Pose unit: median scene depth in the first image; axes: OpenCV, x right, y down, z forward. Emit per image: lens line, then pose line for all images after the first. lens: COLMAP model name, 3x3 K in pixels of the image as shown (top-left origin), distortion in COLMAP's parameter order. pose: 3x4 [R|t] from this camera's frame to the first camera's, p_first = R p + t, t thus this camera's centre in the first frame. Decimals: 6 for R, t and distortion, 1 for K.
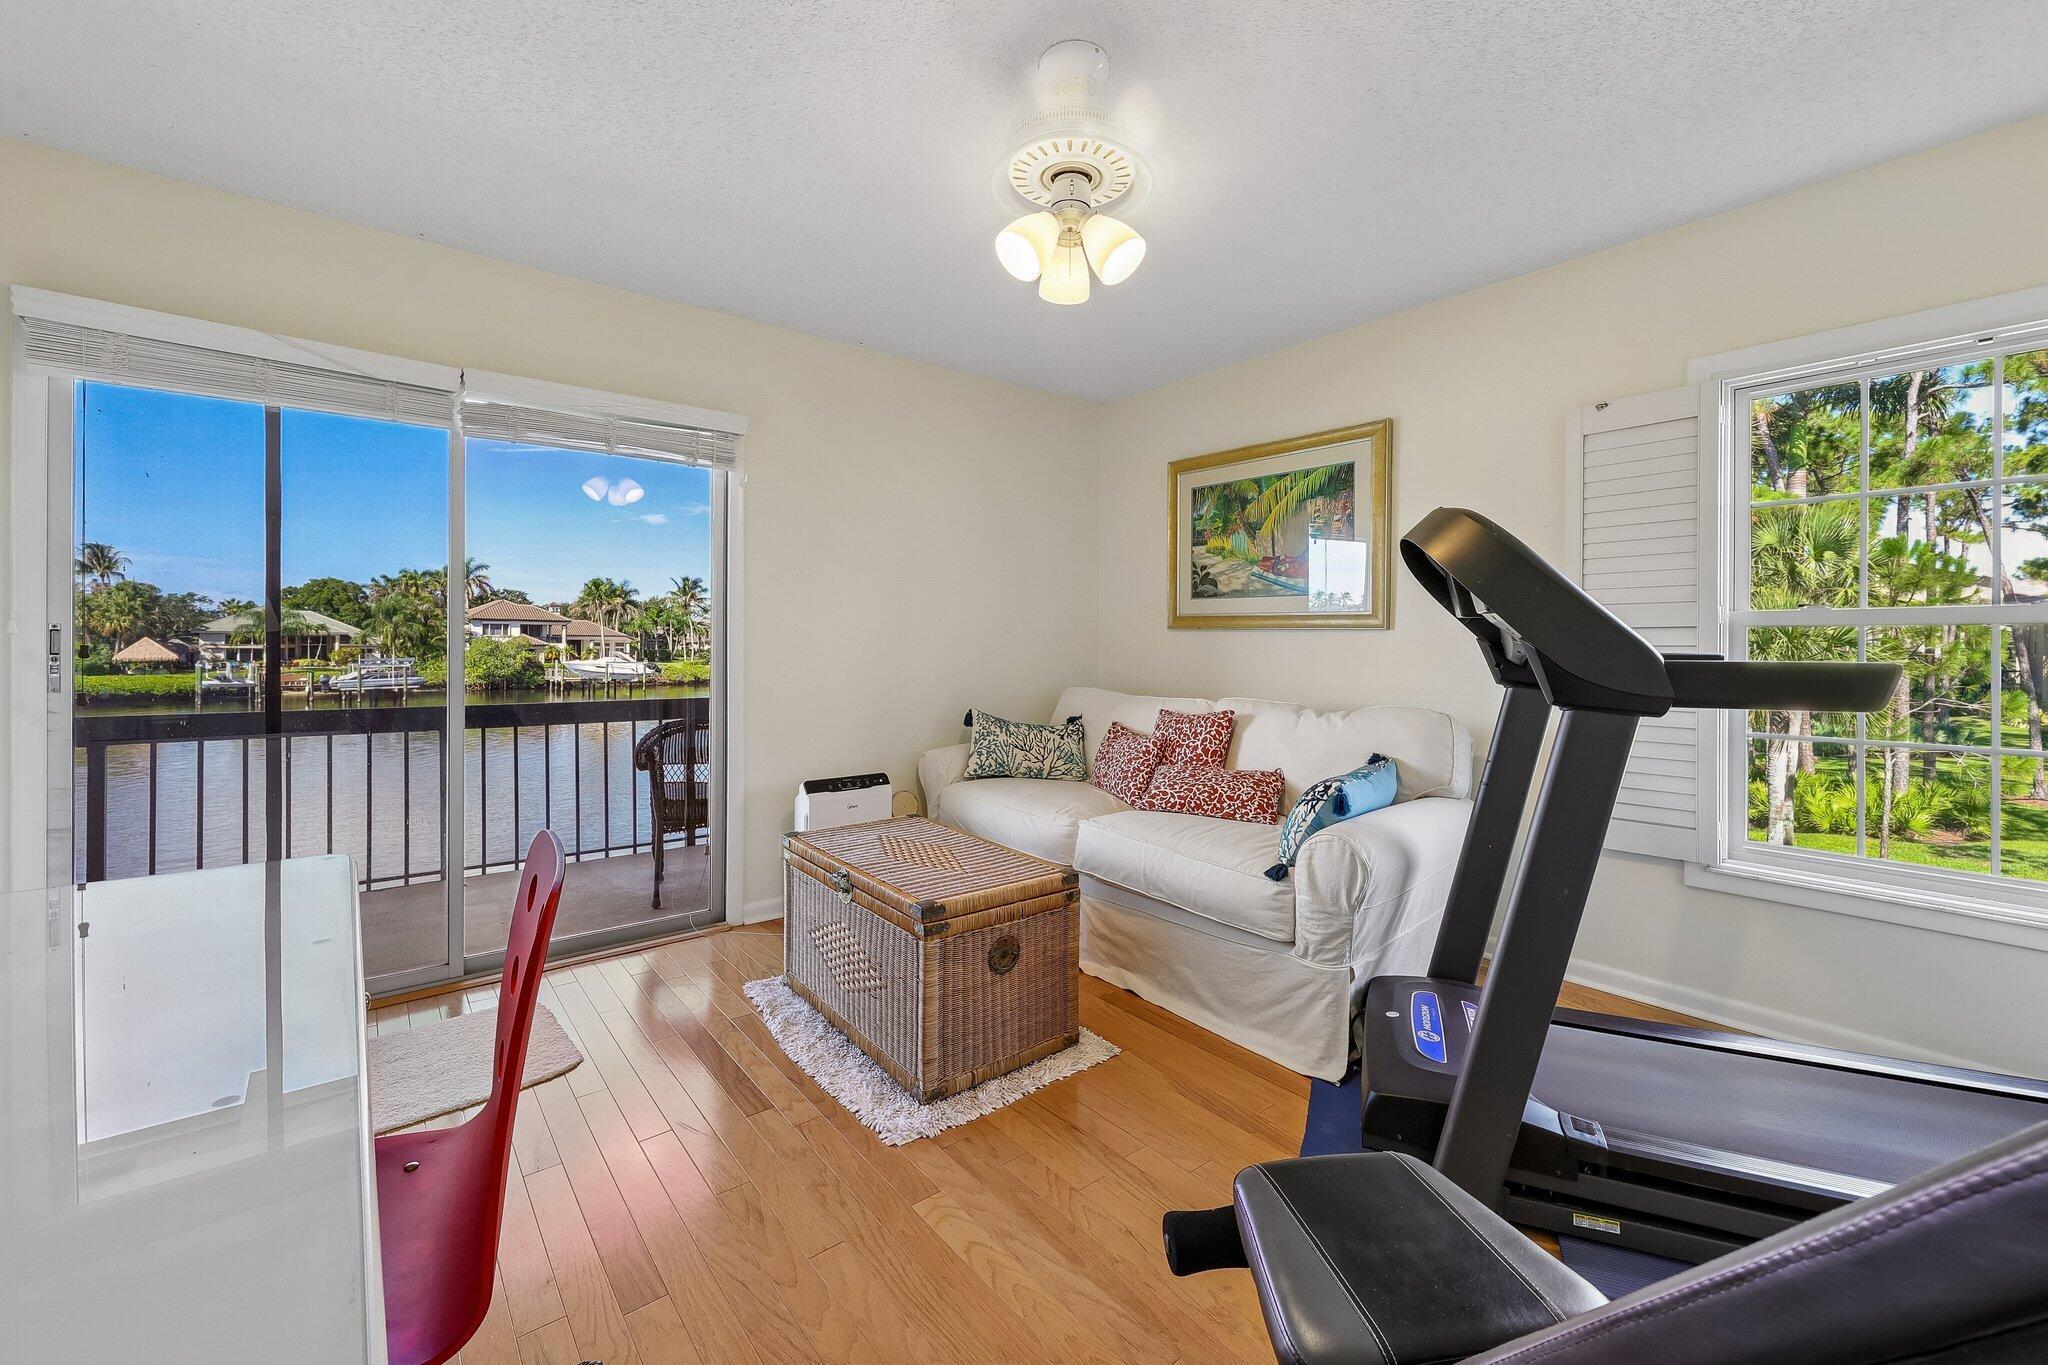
lens RADIAL K [[843.7, 0, 1043.6], [0, 843.7, 640.1], [0, 0, 1]] dist [0.004621, 0.000115]
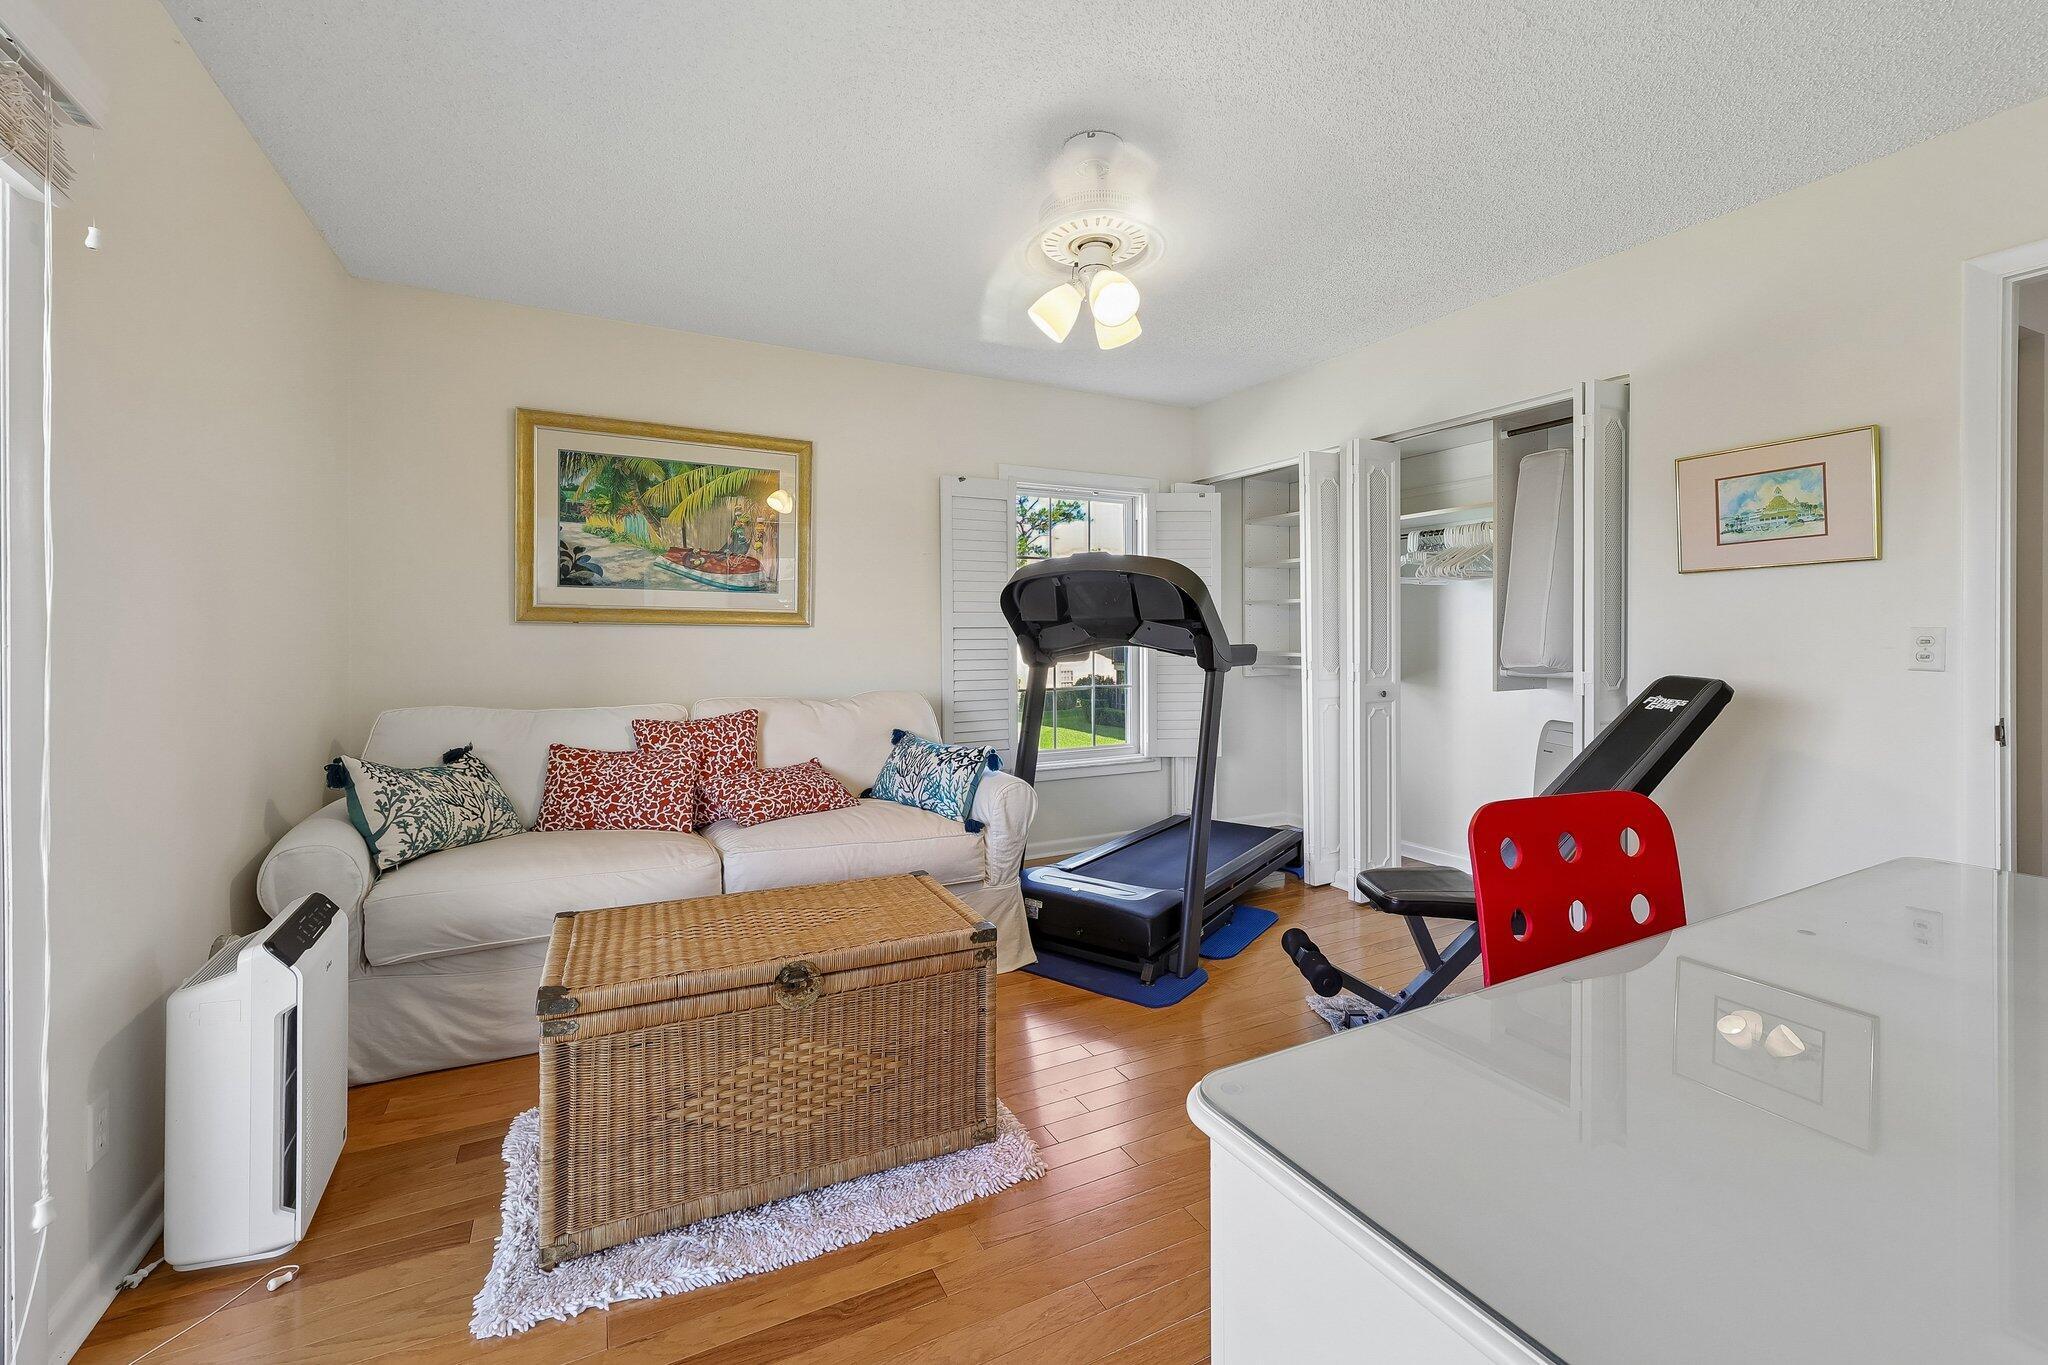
lens RADIAL K [[843.7, 0, 1025.9], [0, 843.7, 635.5], [0, 0, 1]] dist [0.004621, 0.000115]
pose [[0.203243, -0.002237, 0.979126, -0.561359], [0.003149, 0.999994, 0.001631, -0.001319], [-0.979123, 0.002752, 0.203249, 0.421452]]
